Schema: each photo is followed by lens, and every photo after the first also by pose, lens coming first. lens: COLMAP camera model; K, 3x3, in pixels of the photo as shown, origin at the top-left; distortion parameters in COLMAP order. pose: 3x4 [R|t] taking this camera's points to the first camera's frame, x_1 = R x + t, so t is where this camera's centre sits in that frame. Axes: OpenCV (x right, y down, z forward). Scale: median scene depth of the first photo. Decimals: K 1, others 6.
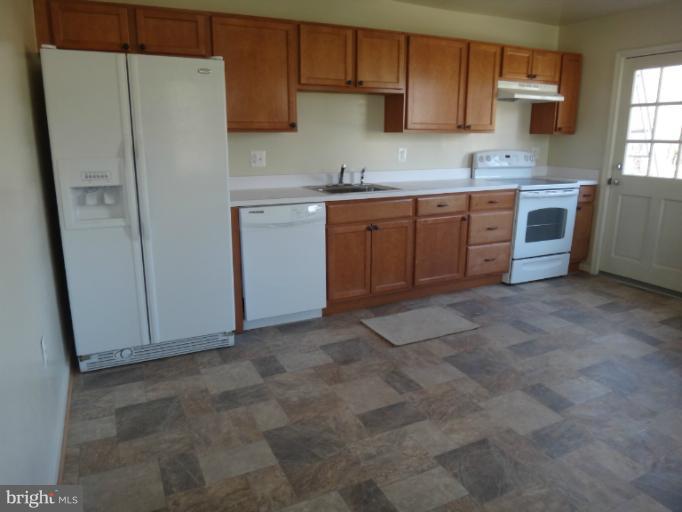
lens RADIAL K [[471.6, 0, 336.3], [0, 471.6, 249.3], [0, 0, 1]] dist [-0.037357, 0.000397]
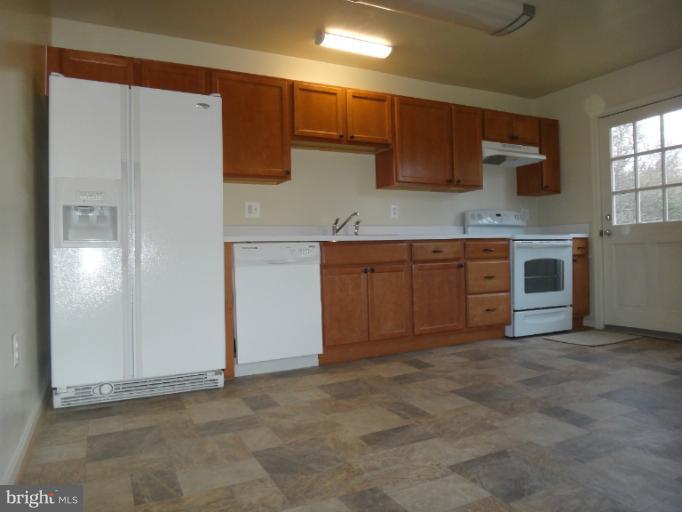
lens RADIAL K [[471.6, 0, 336.1], [0, 471.6, 252.3], [0, 0, 1]] dist [-0.037357, 0.000397]
pose [[0.999715, -0.021652, 0.010072, 0.000541], [0.023397, 0.972531, -0.231593, 0.165648], [-0.004781, 0.231763, 0.972761, 0.039457]]
